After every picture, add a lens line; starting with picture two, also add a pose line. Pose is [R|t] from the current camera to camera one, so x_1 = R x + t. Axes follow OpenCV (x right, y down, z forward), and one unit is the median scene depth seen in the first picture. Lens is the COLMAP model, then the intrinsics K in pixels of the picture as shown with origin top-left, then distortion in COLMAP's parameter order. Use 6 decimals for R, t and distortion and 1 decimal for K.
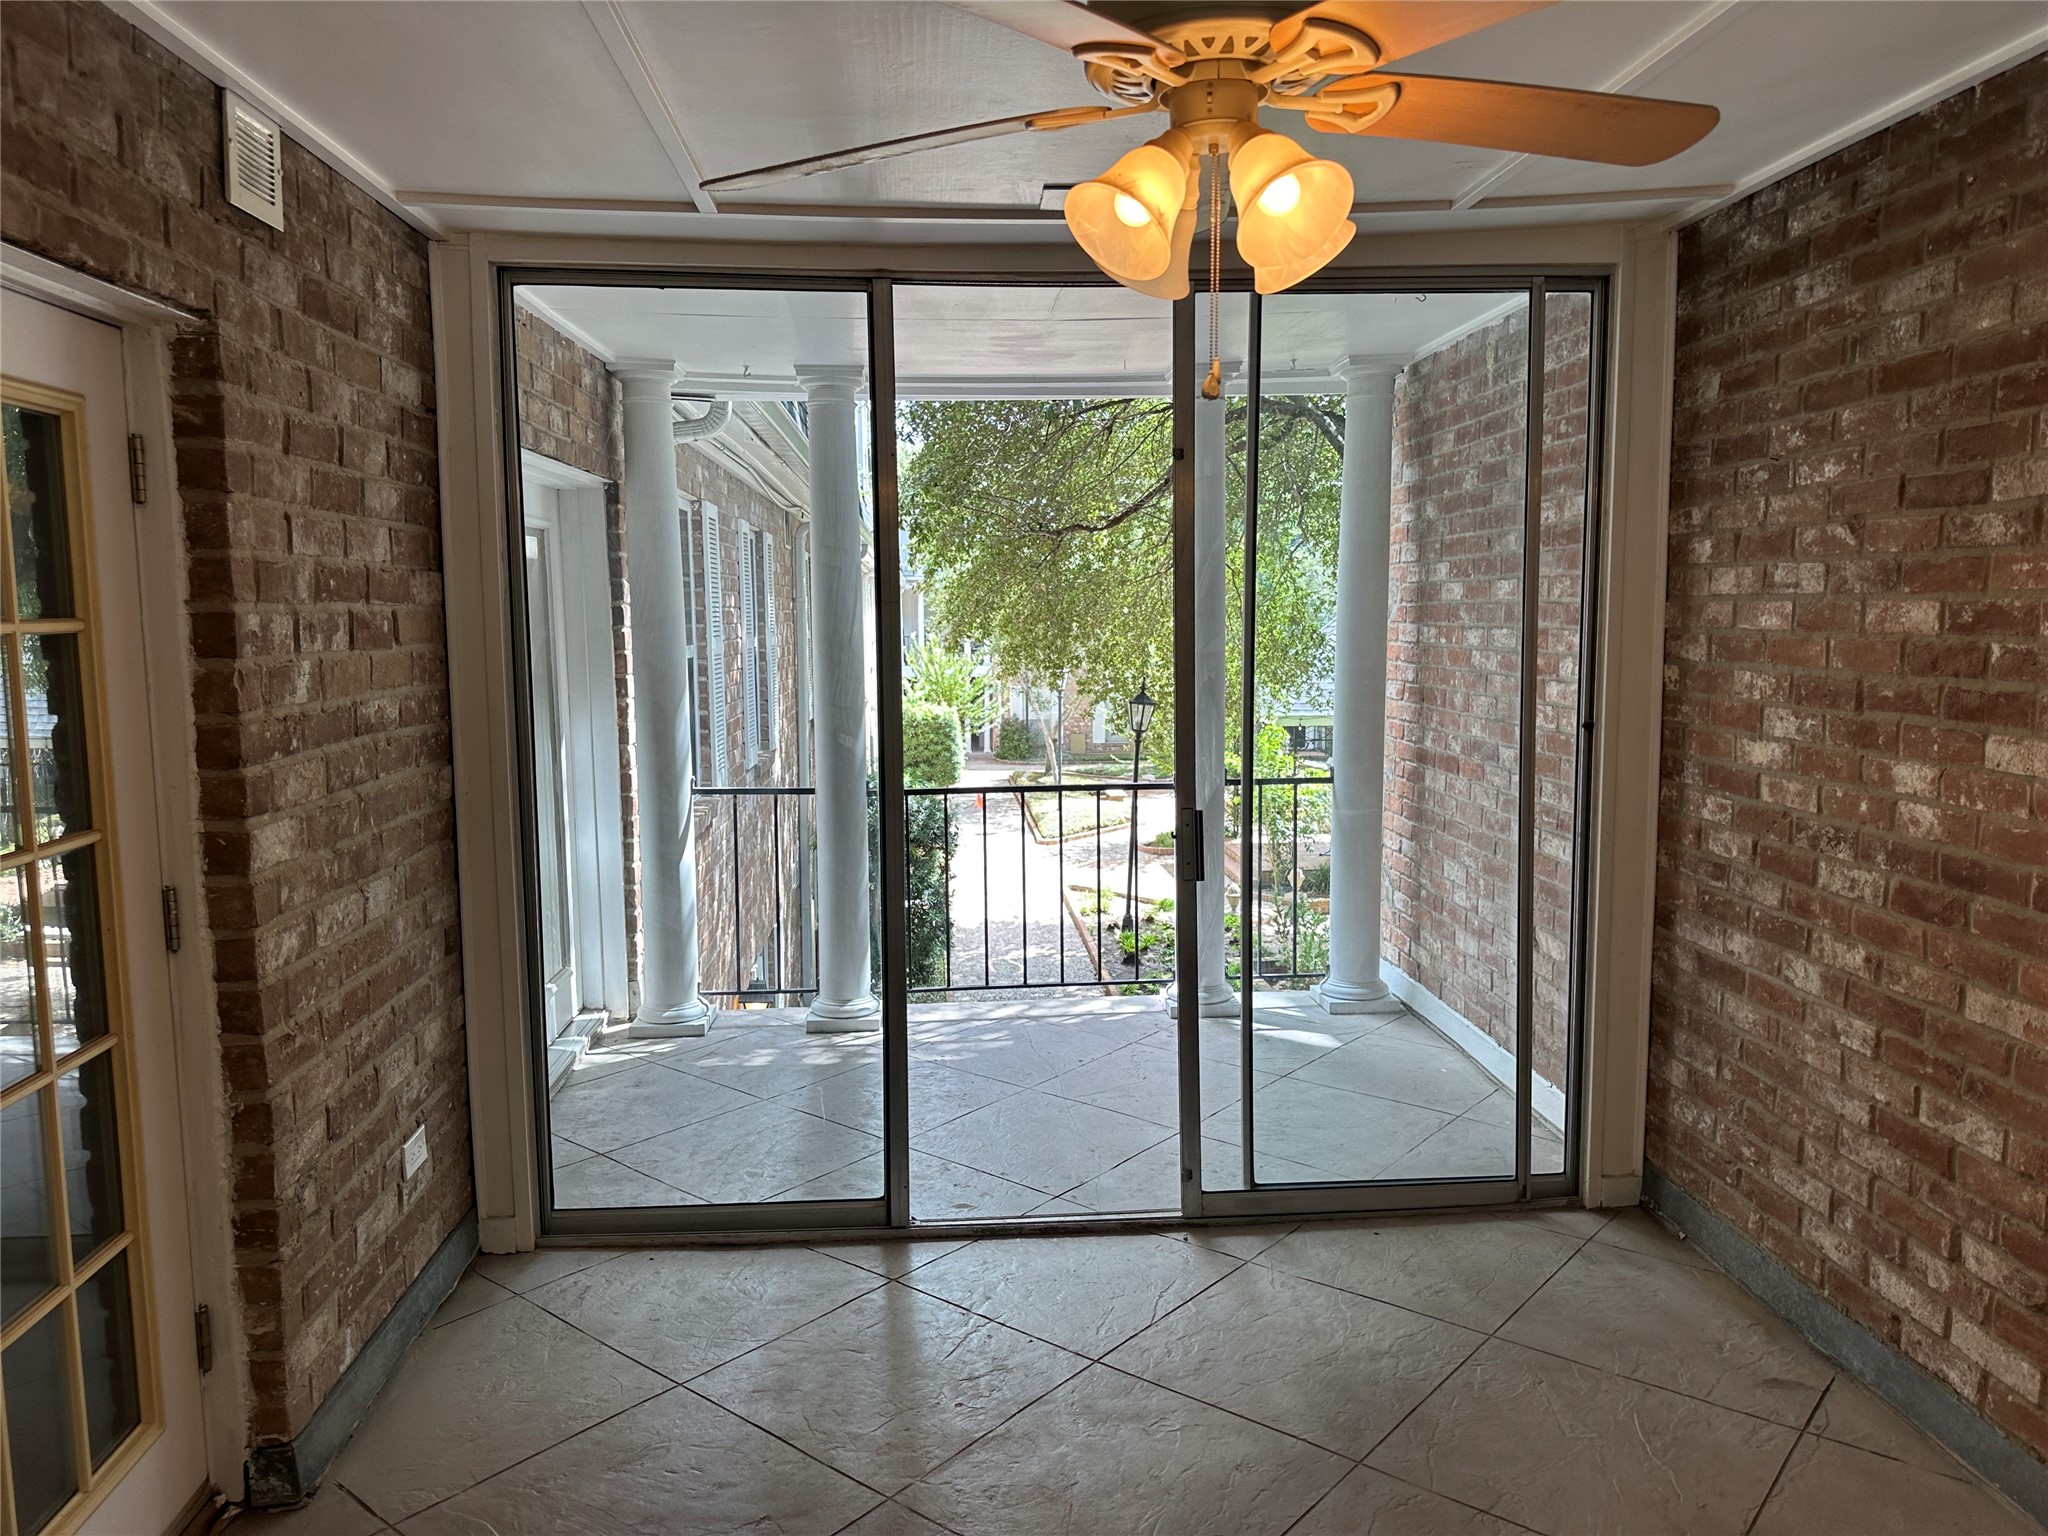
lens RADIAL K [[1463.8, 0, 1010.9], [0, 1463.8, 763.1], [0, 0, 1]] dist [0.124833, -0.188928]
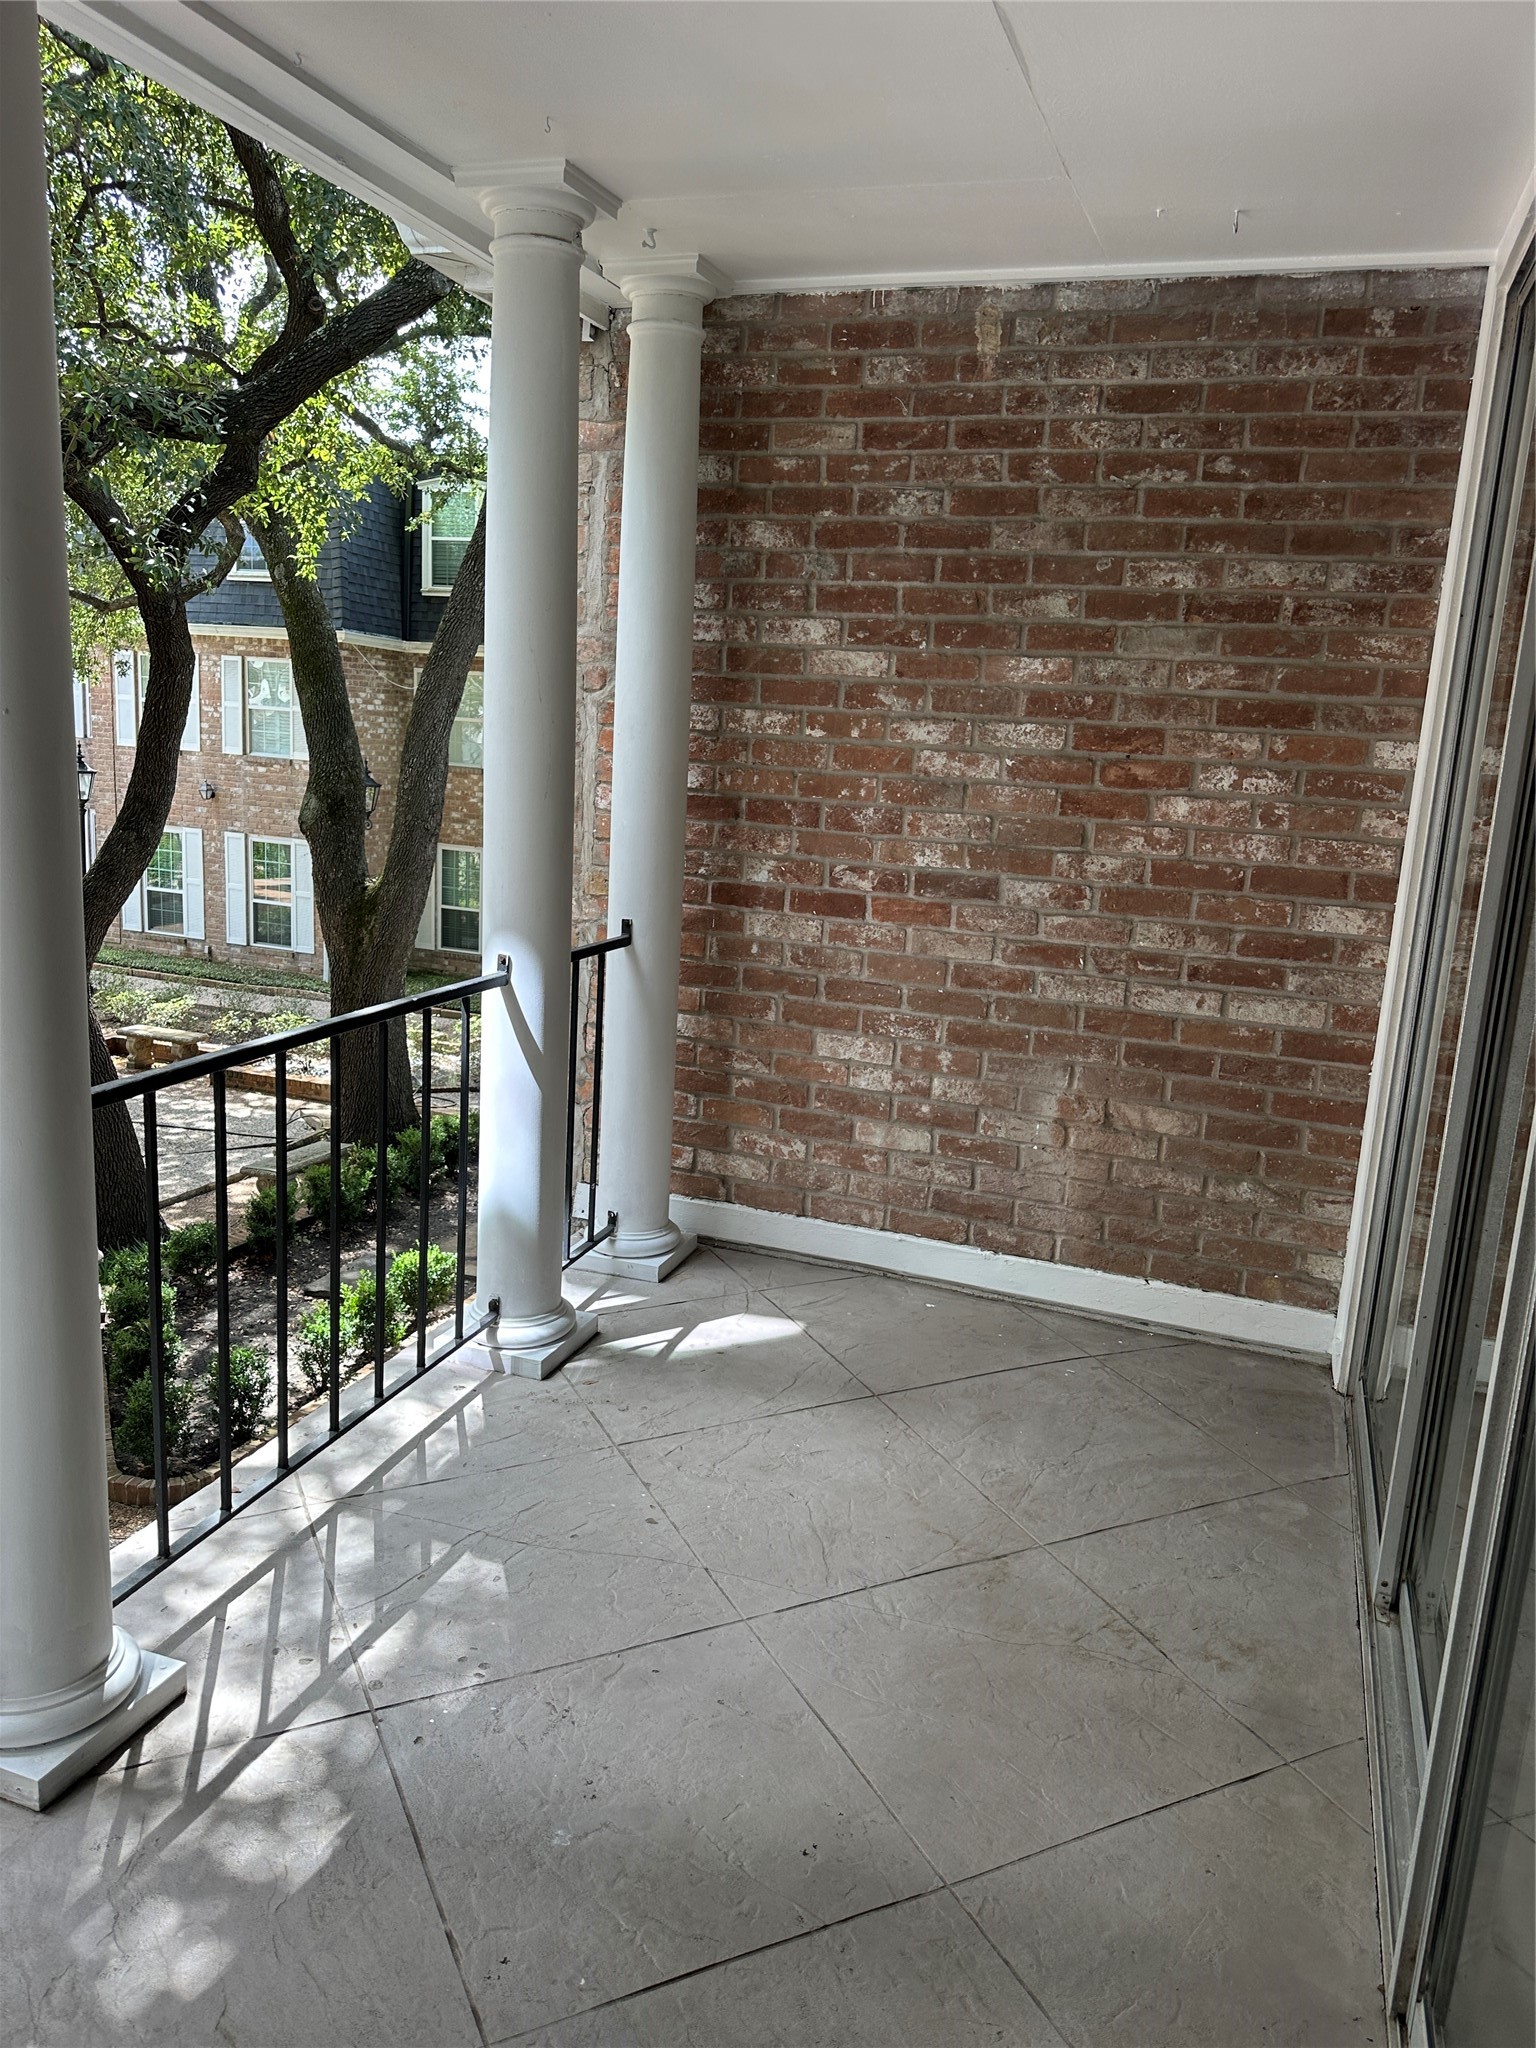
lens RADIAL K [[1463.8, 0, 768.0], [0, 1463.8, 1024.0], [0, 0, 1]] dist [0.124833, -0.188928]
pose [[0.400426, -0.167948, 0.900806, -0.383473], [0.043054, 0.985423, 0.164585, -0.062576], [-0.915317, -0.027121, 0.401820, 0.736511]]
